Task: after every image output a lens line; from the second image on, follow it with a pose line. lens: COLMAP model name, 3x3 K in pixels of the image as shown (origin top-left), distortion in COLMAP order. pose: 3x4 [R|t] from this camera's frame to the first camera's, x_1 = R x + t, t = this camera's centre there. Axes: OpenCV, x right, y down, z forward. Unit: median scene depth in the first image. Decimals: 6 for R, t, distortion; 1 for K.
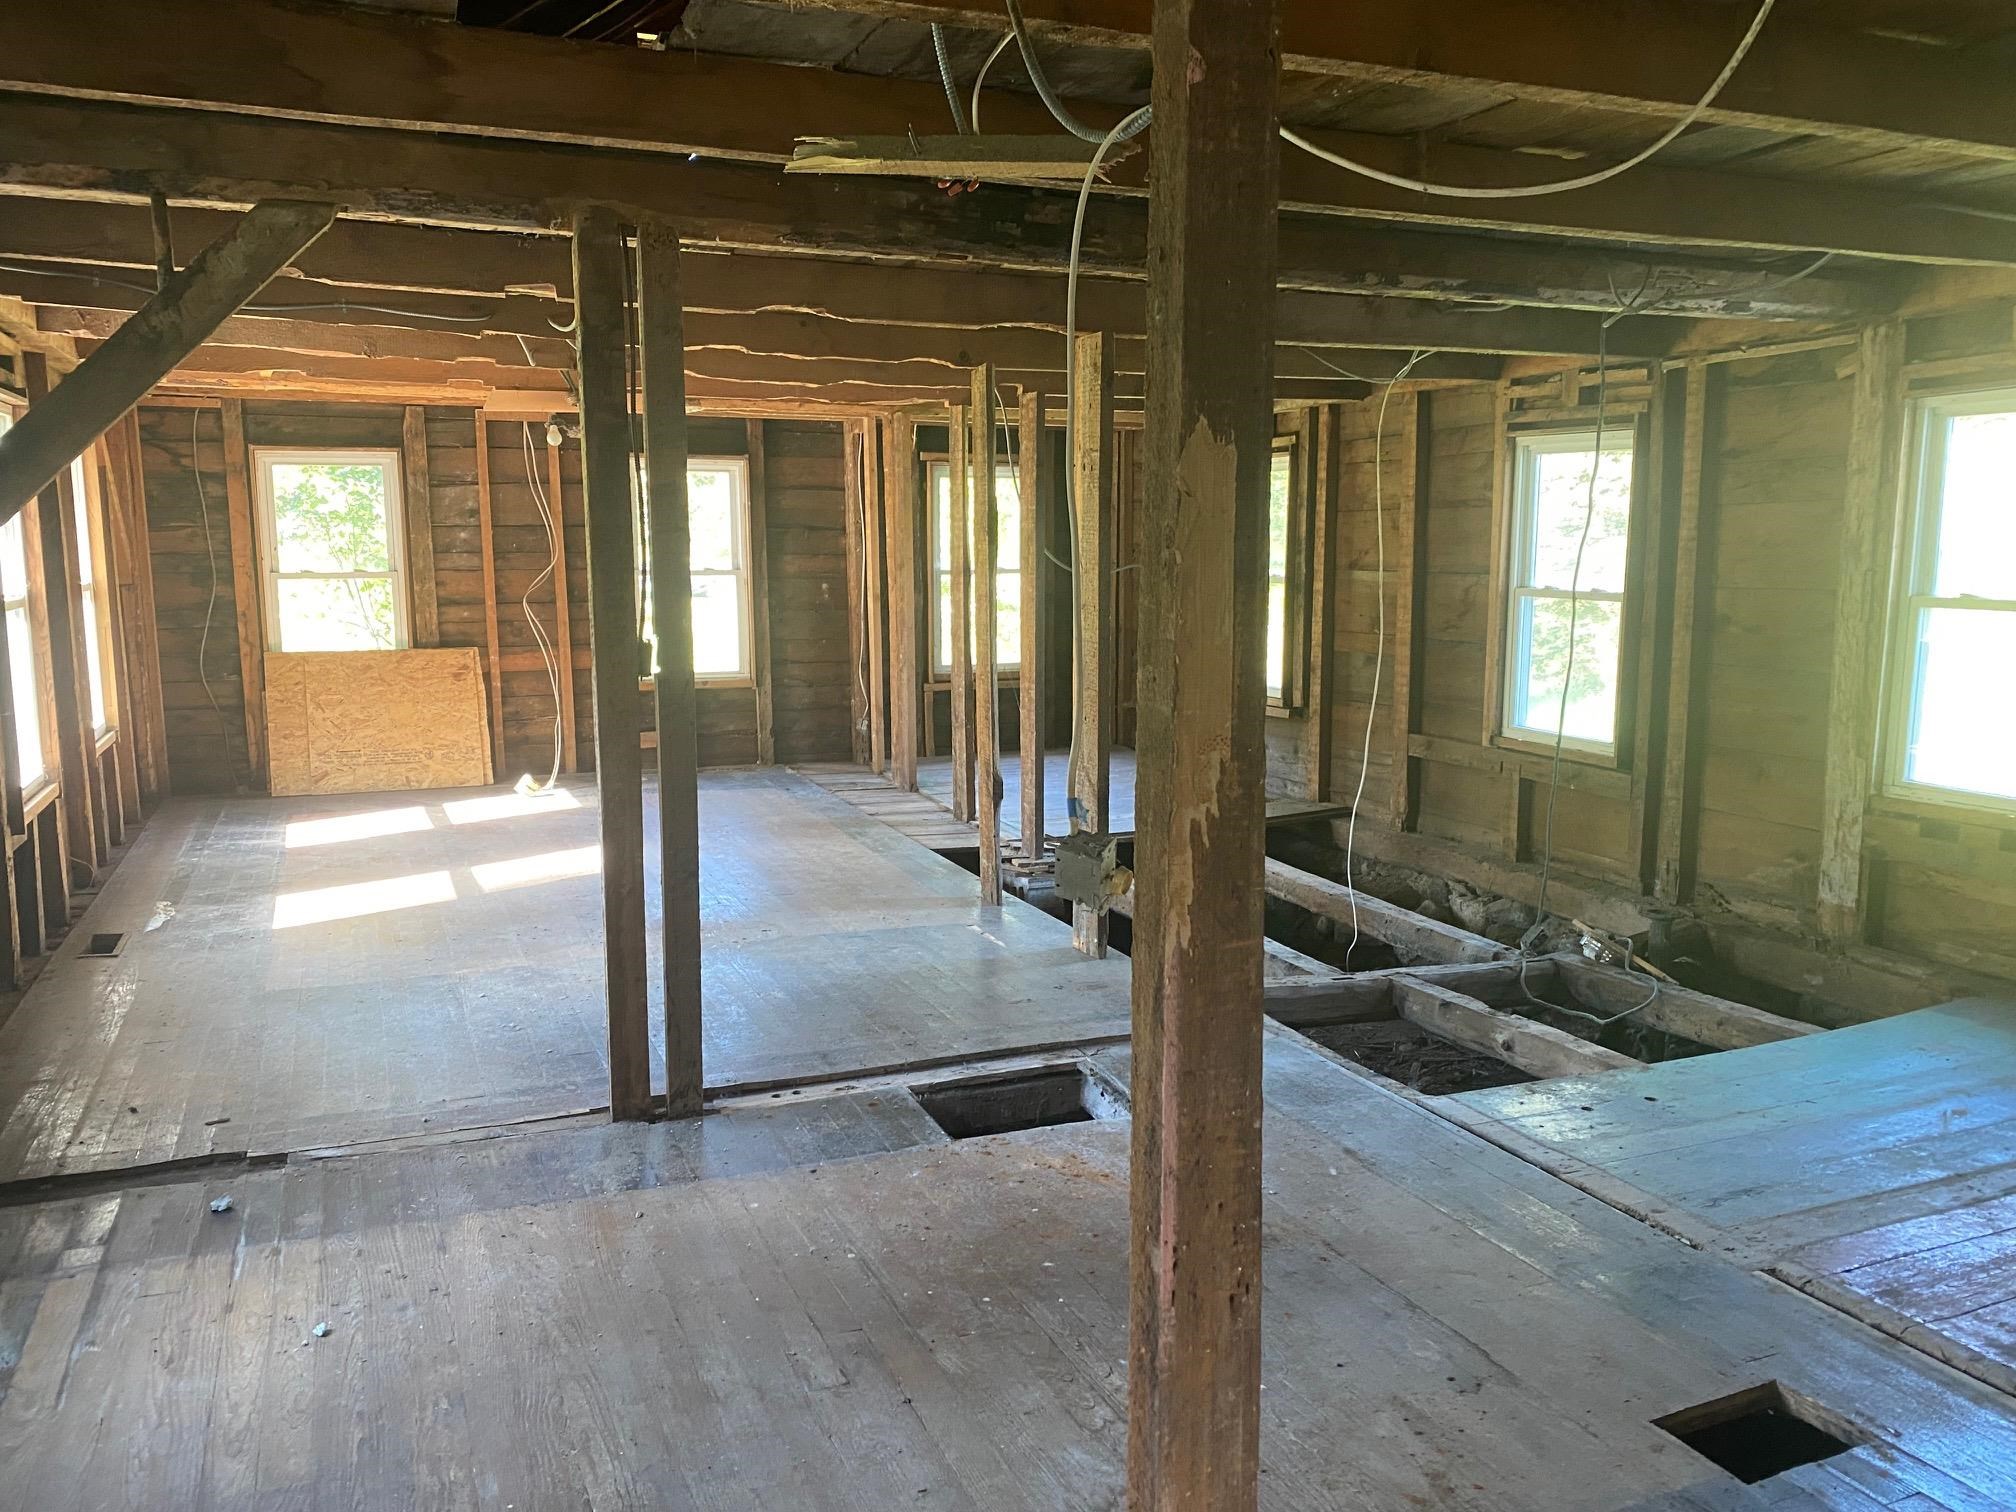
lens RADIAL K [[1554.0, 0, 1008.0], [0, 1554.0, 756.0], [0, 0, 1]] dist [-0.006487, -0.007485]
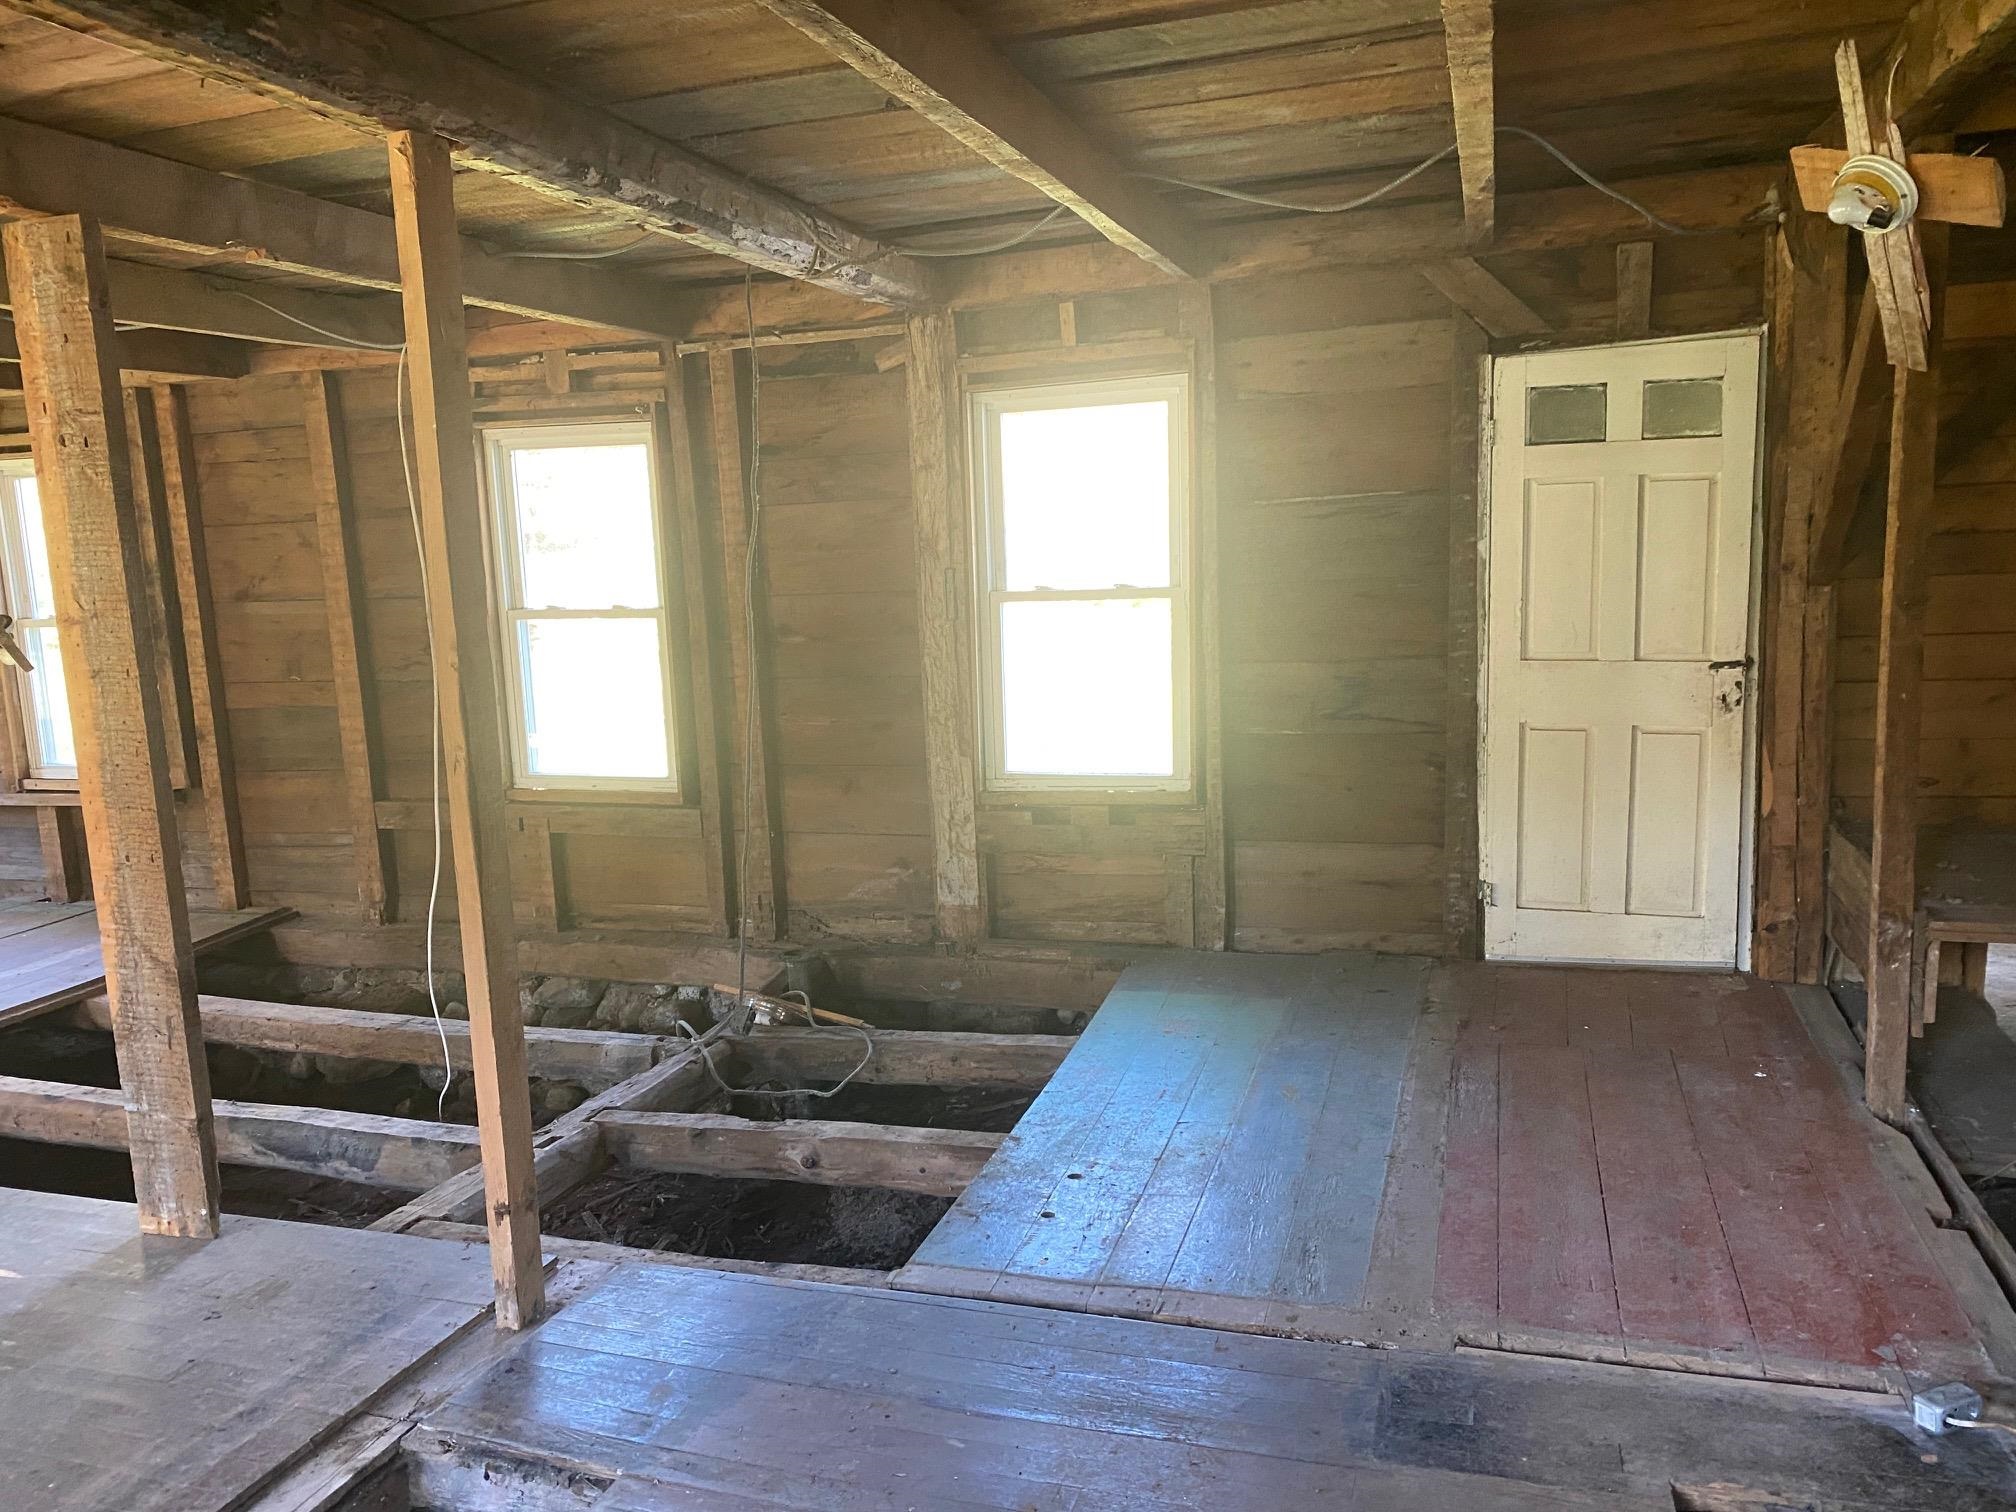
lens RADIAL K [[1504.5, 0, 1010.2], [0, 1504.5, 773.6], [0, 0, 1]] dist [0.084161, -0.194572]
pose [[0.647547, -0.140627, 0.748937, -0.151393], [0.141935, 0.987884, 0.062774, -0.042635], [-0.748690, 0.065651, 0.659661, 0.327828]]
